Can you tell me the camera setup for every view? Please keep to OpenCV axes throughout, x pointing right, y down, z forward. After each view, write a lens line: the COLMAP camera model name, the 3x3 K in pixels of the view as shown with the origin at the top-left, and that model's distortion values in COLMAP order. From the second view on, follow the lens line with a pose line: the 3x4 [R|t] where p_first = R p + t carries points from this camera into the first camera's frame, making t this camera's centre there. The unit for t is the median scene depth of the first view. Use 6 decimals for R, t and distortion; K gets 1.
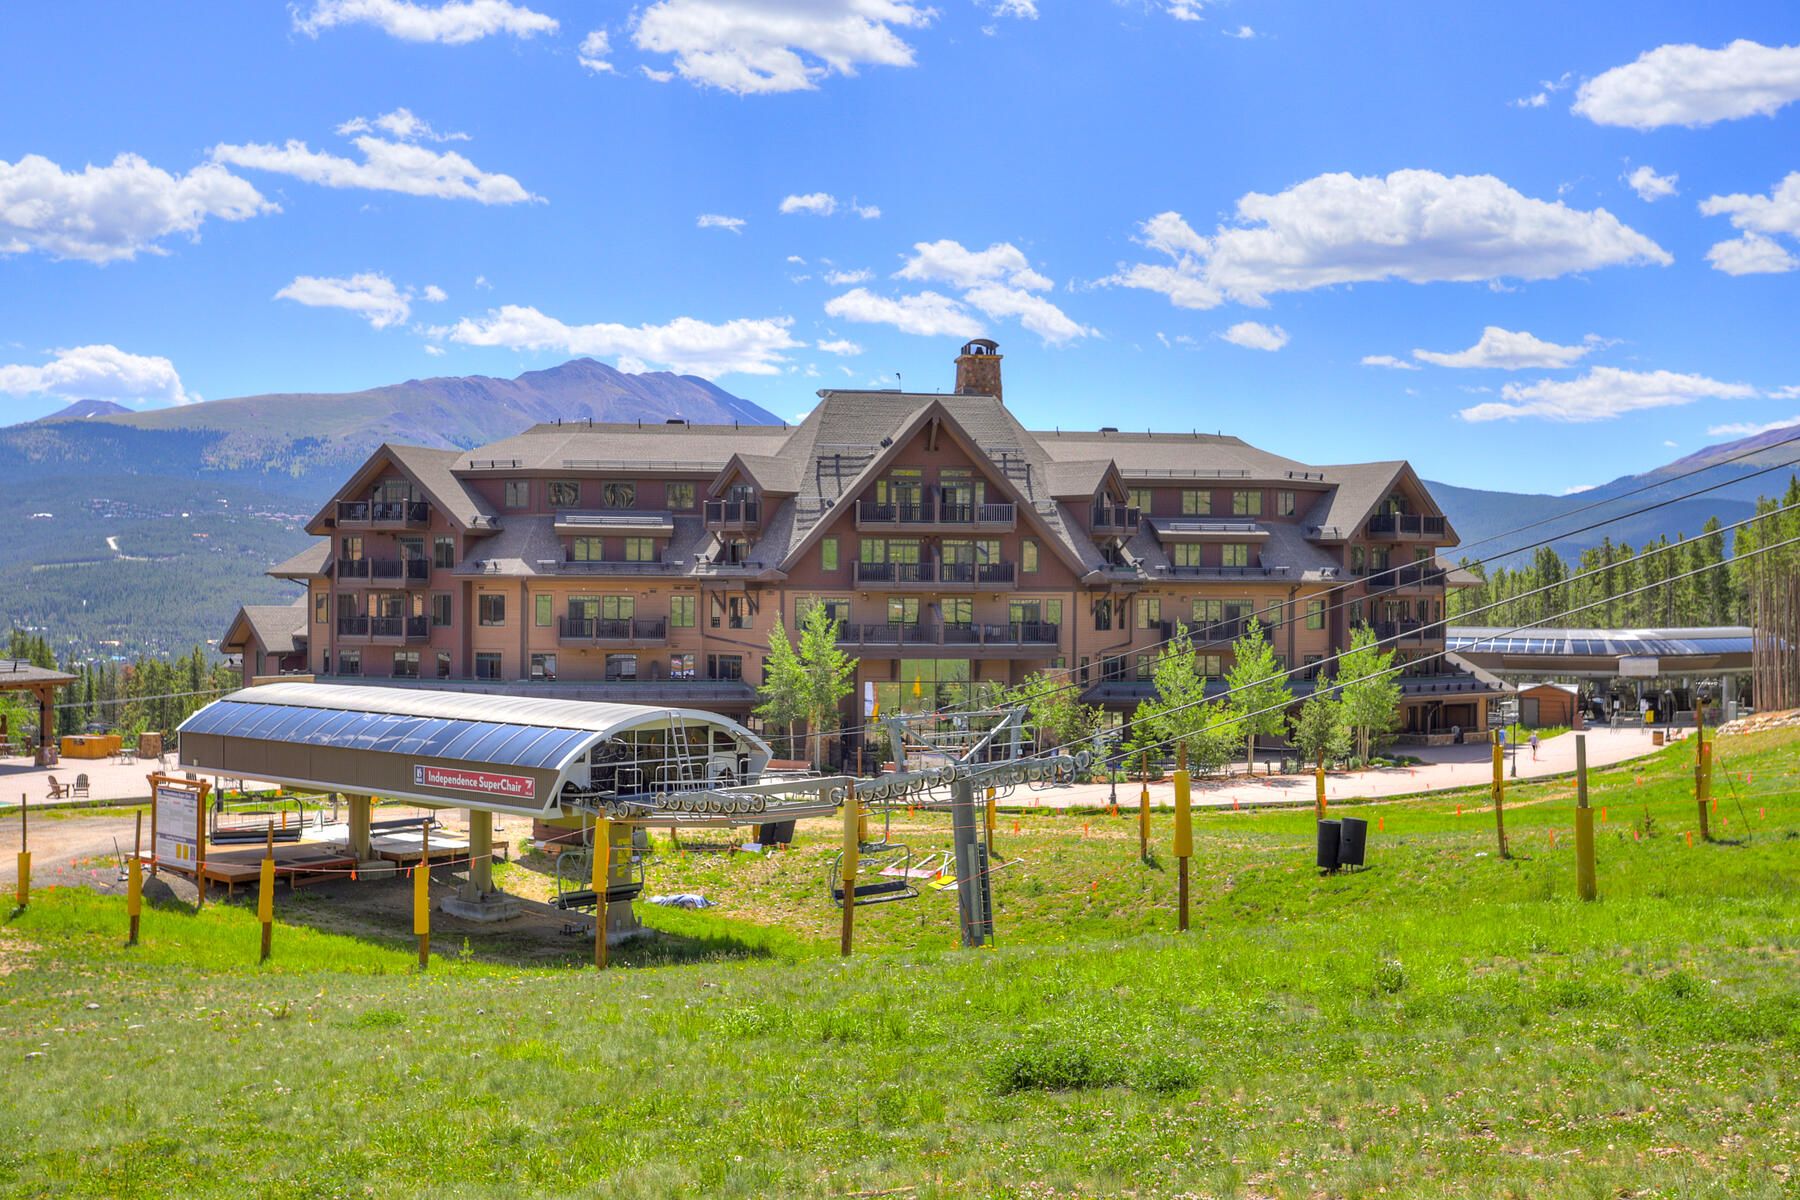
lens RADIAL K [[1993.4, 0, 900.0], [0, 1993.4, 600.0], [0, 0, 1]] dist [0.026081, 0.048138]
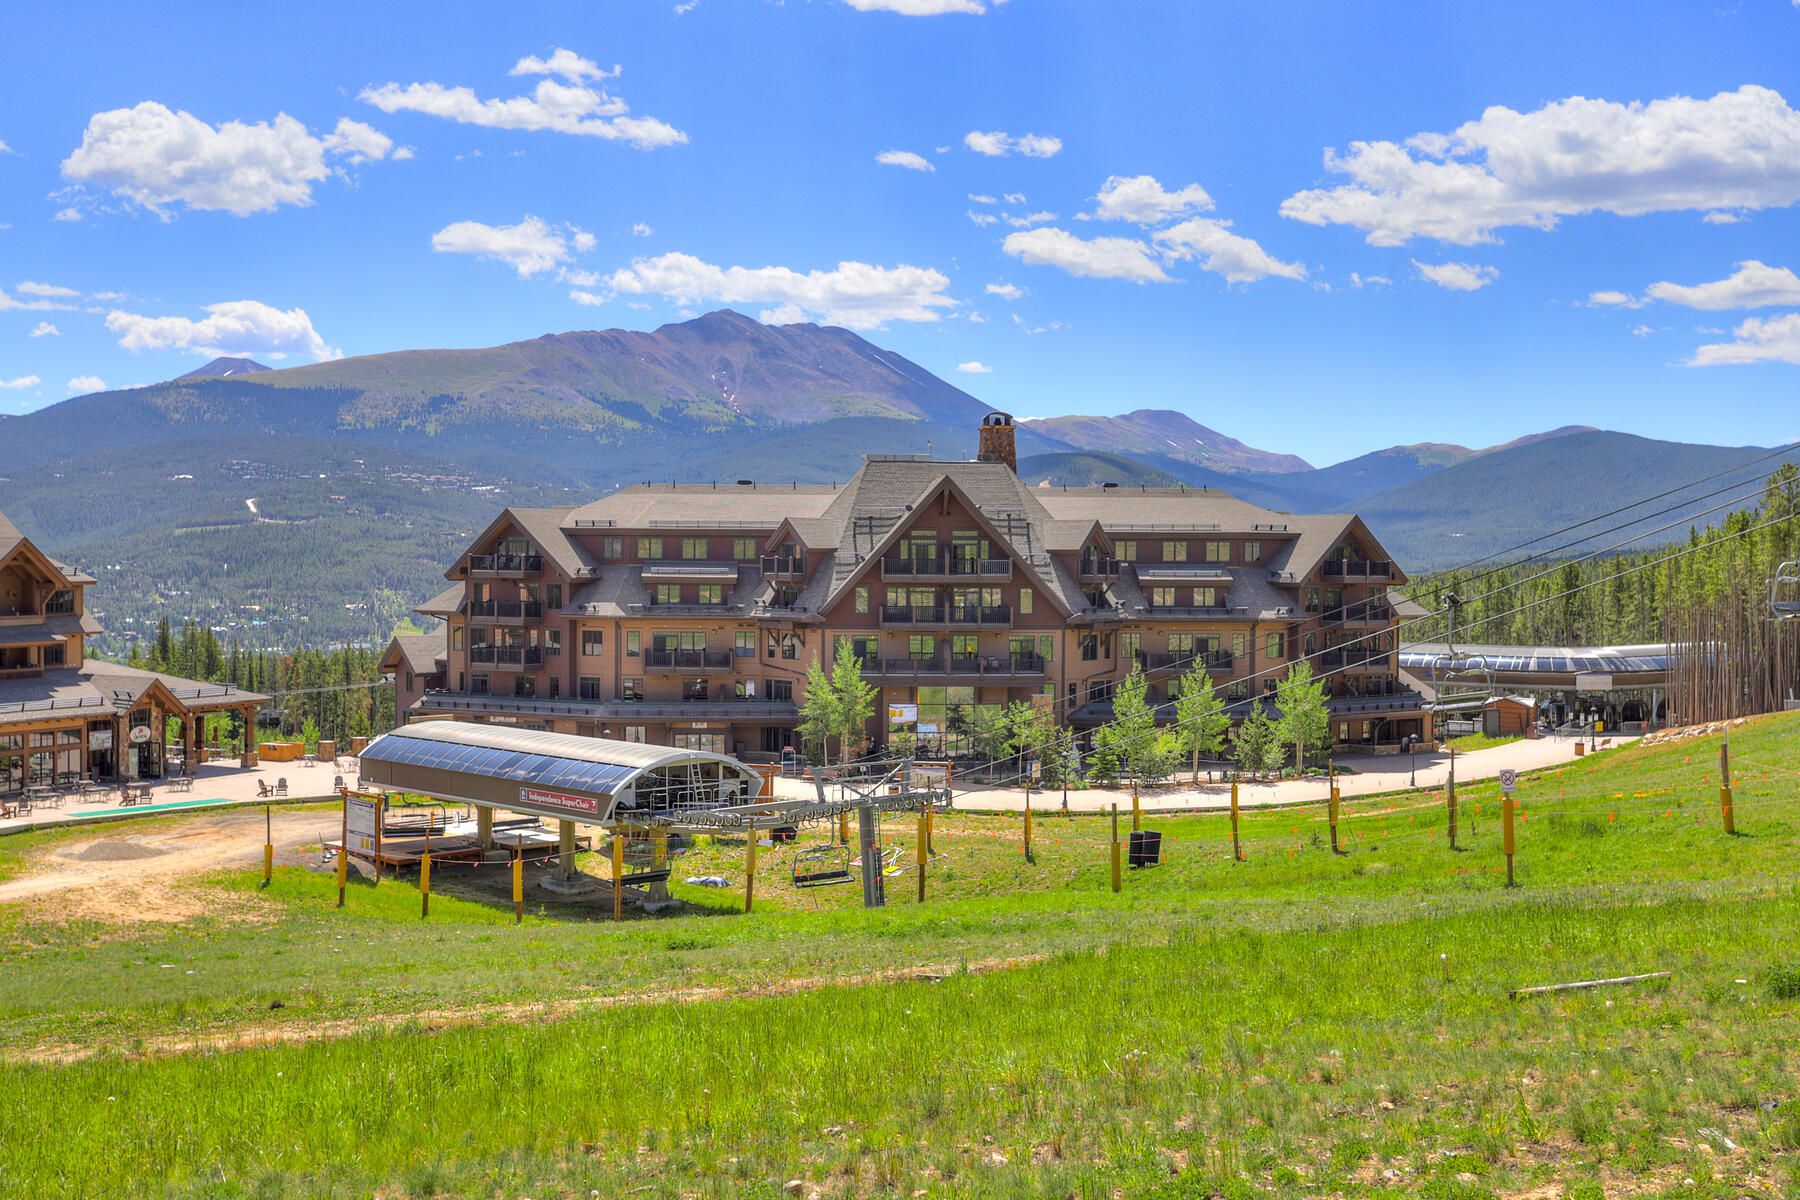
lens RADIAL K [[2123.2, 0, 900.0], [0, 2123.2, 600.0], [0, 0, 1]] dist [0.011986, 0.008935]
pose [[0.997065, 0.001509, -0.076550, 0.087524], [0.000102, 0.999779, 0.021041, -0.049769], [0.076565, -0.020987, 0.996844, -0.301288]]
